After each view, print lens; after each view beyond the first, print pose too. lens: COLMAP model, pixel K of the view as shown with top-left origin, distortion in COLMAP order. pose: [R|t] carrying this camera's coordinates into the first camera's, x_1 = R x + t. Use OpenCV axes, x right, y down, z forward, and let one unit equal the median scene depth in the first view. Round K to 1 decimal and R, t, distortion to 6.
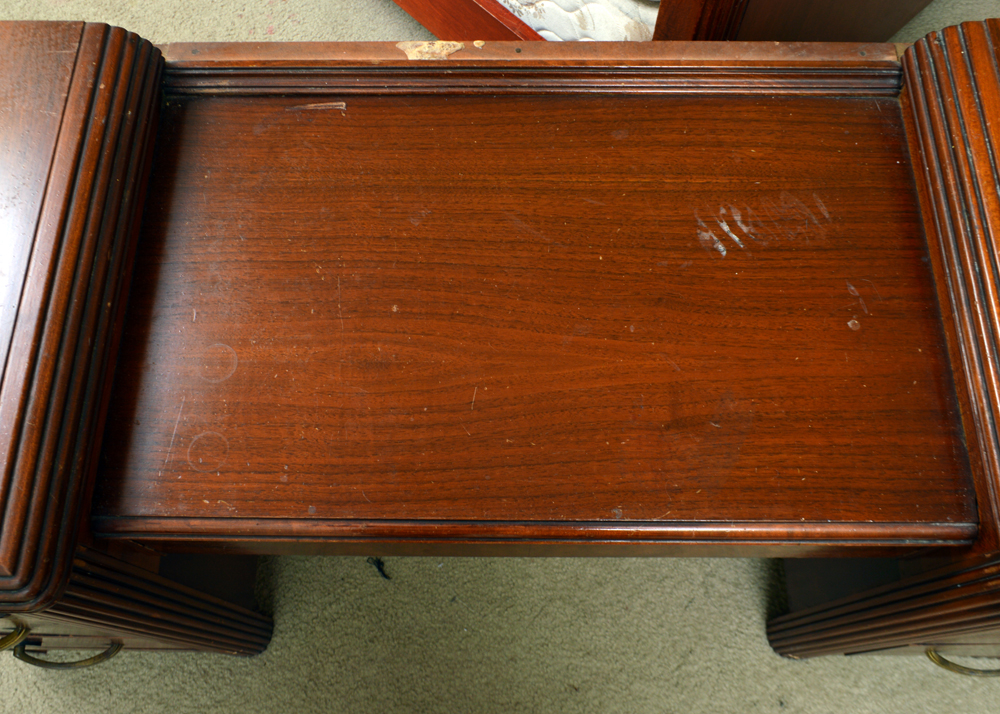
lens RADIAL K [[898.9, 0, 502.1], [0, 898.9, 355.9], [0, 0, 1]] dist [-0.007177, 0.008055]
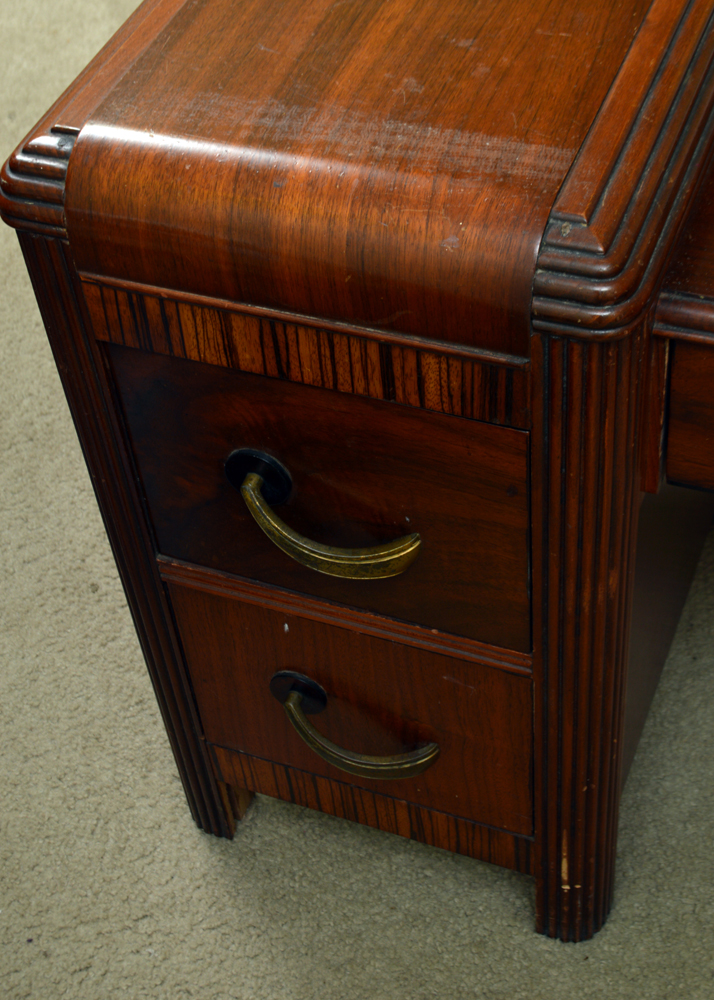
lens RADIAL K [[1692.5, 0, 357.3], [0, 1692.5, 499.1], [0, 0, 1]] dist [-0.049488, 0.000000]
pose [[0.933733, 0.217453, -0.284353, -0.161864], [-0.300908, 0.907062, -0.294438, 0.439633], [0.193899, 0.360490, 0.912387, -0.093717]]
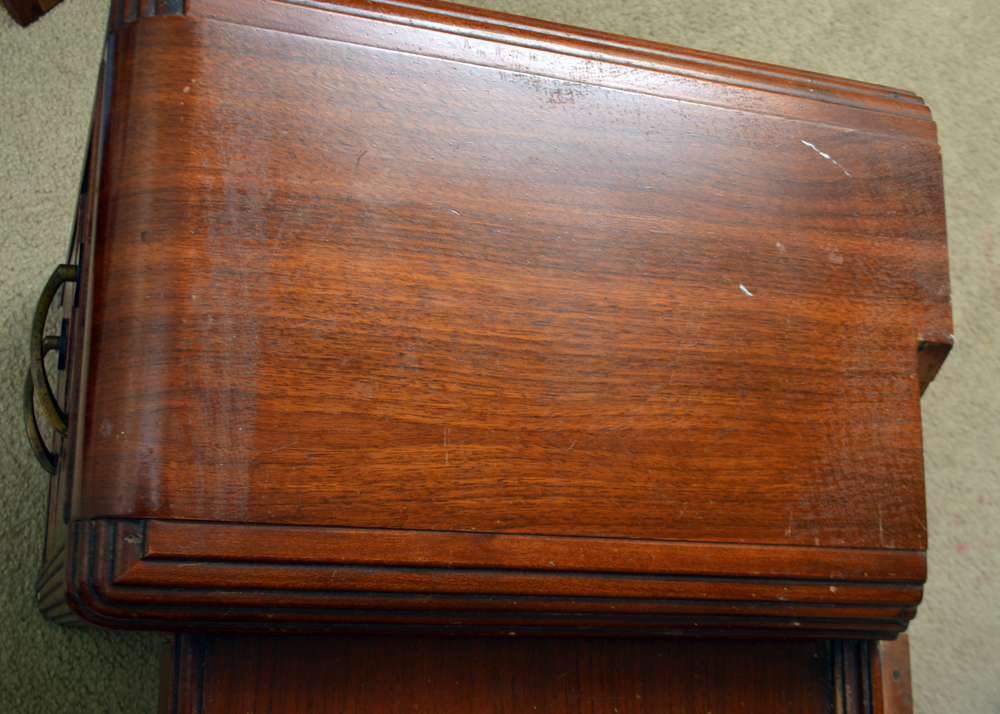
lens RADIAL K [[1325.4, 0, 500.7], [0, 1325.4, 358.1], [0, 0, 1]] dist [-0.020485, 0.000000]
pose [[-0.001837, 0.981888, -0.189456, -0.271860], [-0.999831, 0.001662, 0.018308, -0.040624], [0.018292, 0.189457, 0.981719, -0.023507]]
